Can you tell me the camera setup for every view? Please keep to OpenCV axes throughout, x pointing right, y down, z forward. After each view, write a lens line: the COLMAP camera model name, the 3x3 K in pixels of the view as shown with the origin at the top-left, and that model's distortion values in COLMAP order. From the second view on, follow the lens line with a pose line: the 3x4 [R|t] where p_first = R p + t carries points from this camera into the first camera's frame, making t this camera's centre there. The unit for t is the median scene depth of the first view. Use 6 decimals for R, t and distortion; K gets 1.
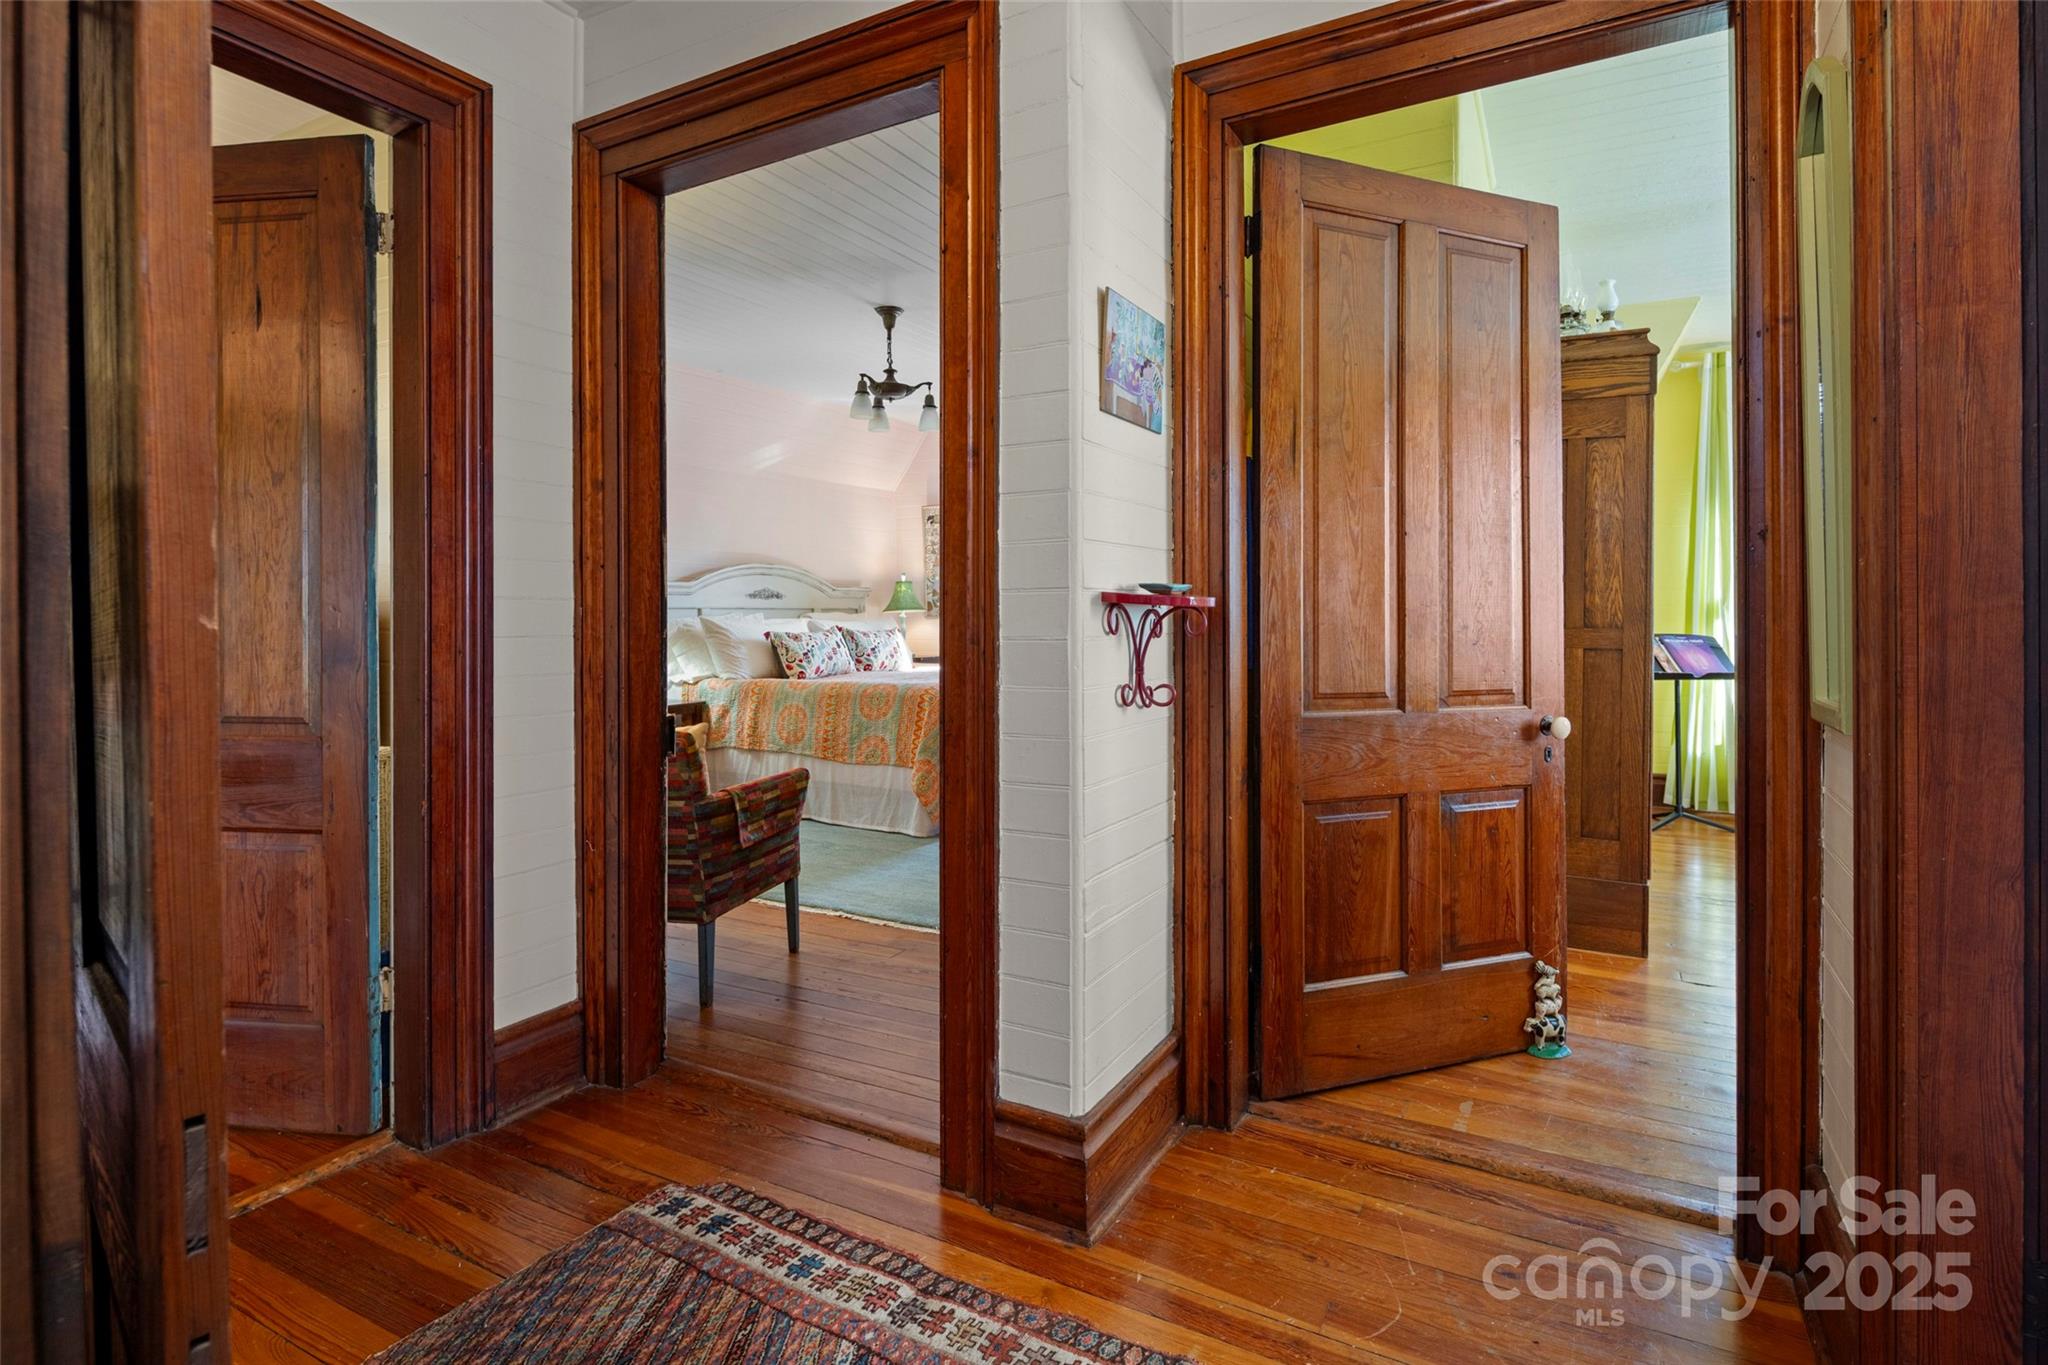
lens RADIAL K [[1029.2, 0, 1027.6], [0, 1029.2, 628.5], [0, 0, 1]] dist [0.000653, -0.000066]
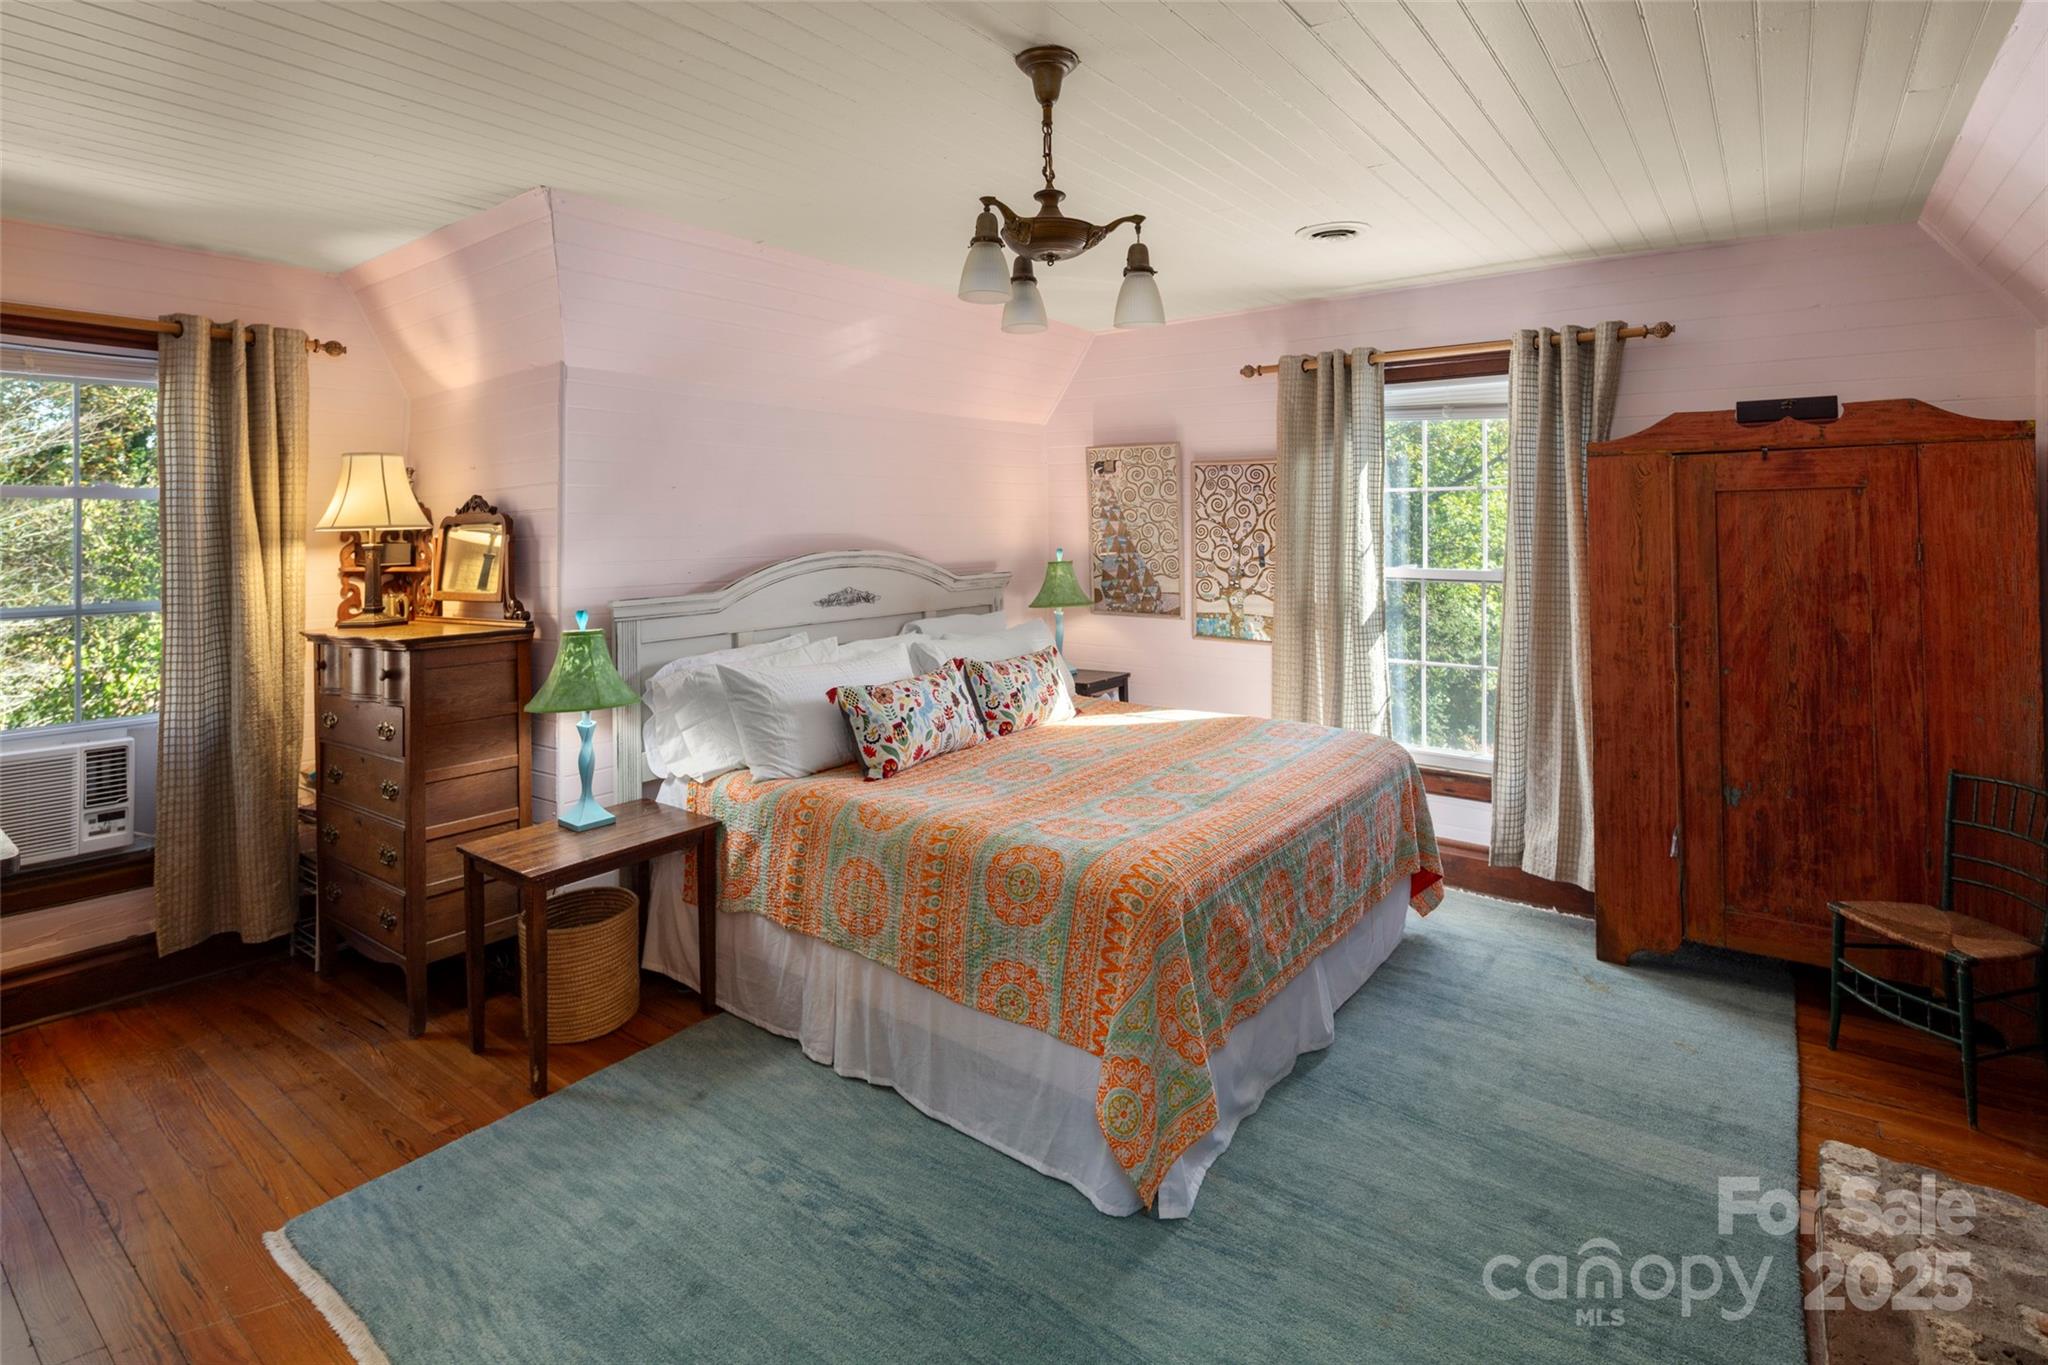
lens RADIAL K [[1005.0, 0, 1025.8], [0, 1005.0, 538.6], [0, 0, 1]] dist [0.000275, -0.000074]
pose [[0.990214, -0.000393, -0.139553, -0.071392], [0.001157, 0.999985, 0.005388, -0.088985], [0.139549, -0.005497, 0.990200, 0.487520]]
